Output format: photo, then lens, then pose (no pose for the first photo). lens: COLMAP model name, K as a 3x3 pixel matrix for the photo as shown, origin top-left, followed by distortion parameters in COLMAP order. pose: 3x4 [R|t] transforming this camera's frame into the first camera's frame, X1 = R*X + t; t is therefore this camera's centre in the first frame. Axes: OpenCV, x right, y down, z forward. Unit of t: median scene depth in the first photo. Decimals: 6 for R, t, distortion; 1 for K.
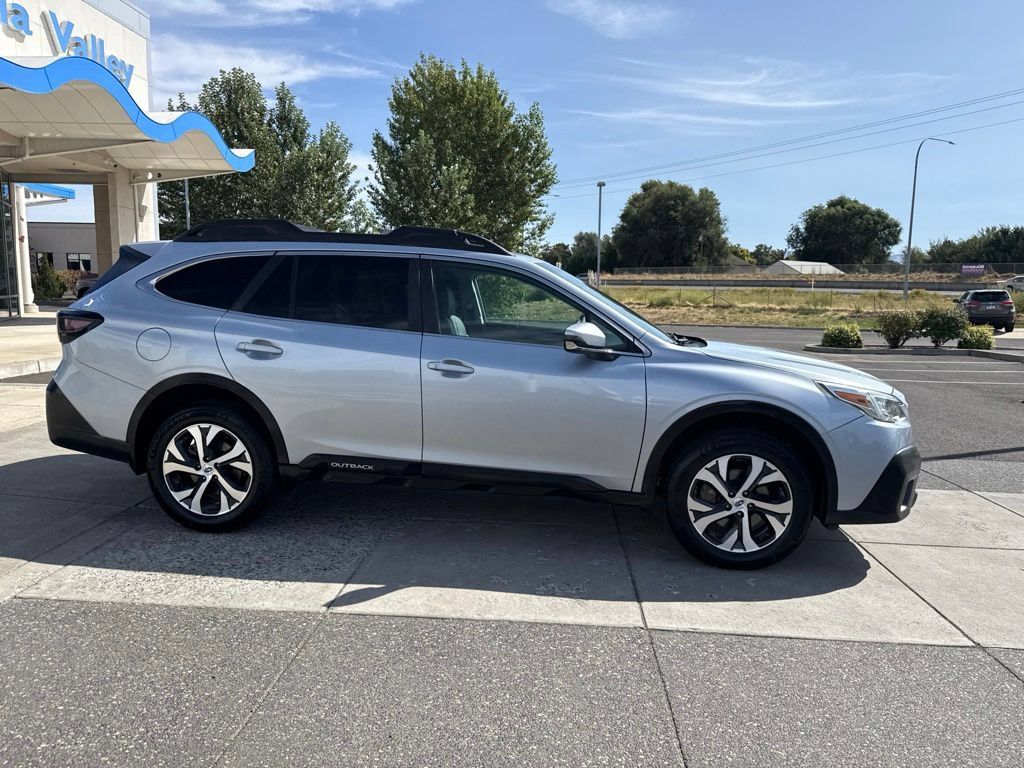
lens RADIAL K [[716.8, 0, 510.8], [0, 716.8, 390.7], [0, 0, 1]] dist [0.043563, -0.054278]
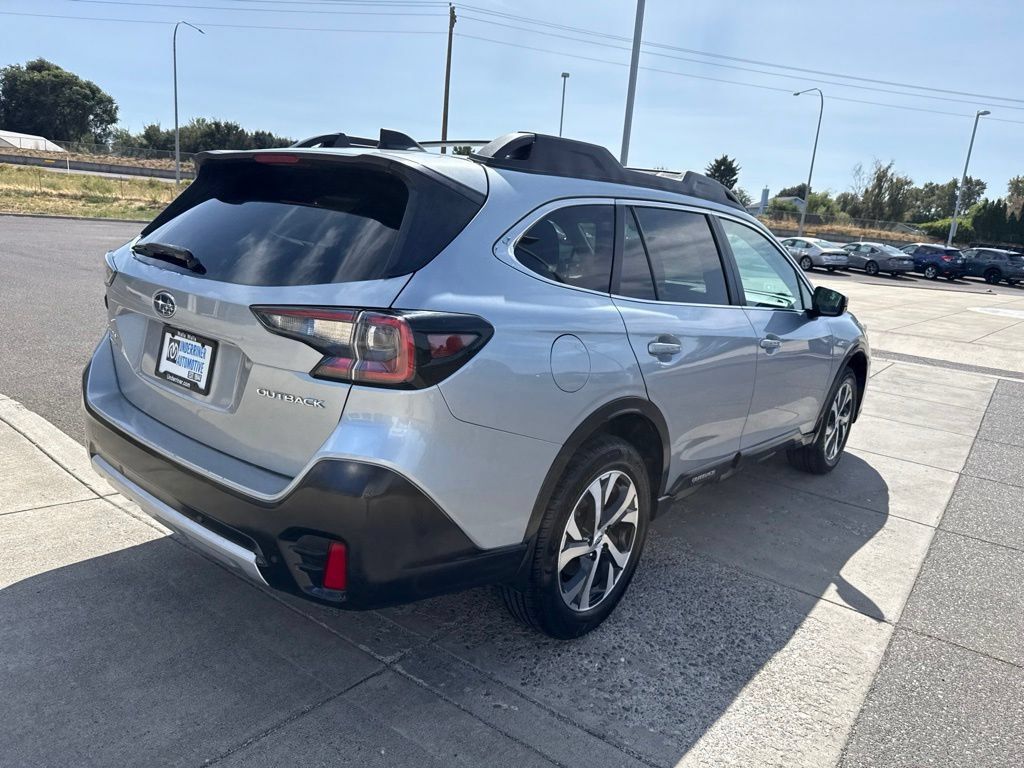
lens RADIAL K [[730.2, 0, 512.0], [0, 730.2, 384.0], [0, 0, 1]] dist [0.035034, -0.052583]
pose [[0.547255, -0.164159, 0.820709, -0.980017], [0.045452, 0.984959, 0.166705, -0.142434], [-0.835731, -0.053928, 0.546485, 0.711970]]
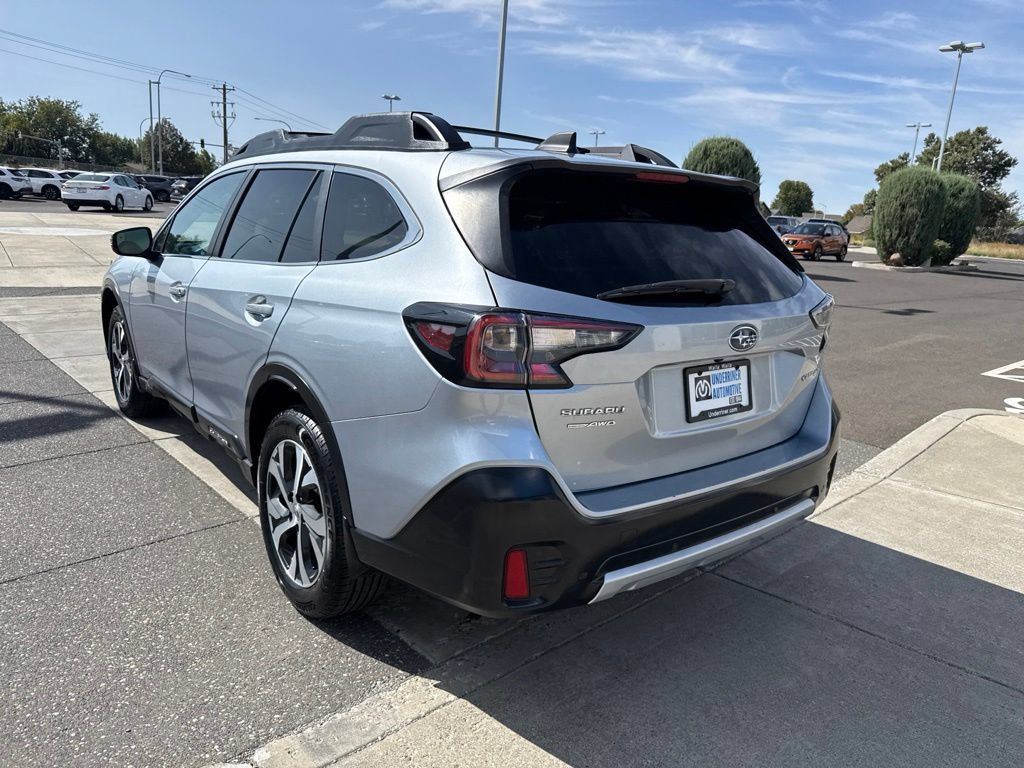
lens RADIAL K [[737.3, 0, 525.3], [0, 737.3, 375.6], [0, 0, 1]] dist [0.002497, 0.000285]
pose [[-0.715450, -0.218662, 0.663565, -0.916168], [0.020442, 0.942804, 0.332719, -0.279741], [-0.698365, 0.251609, -0.670059, 1.714287]]
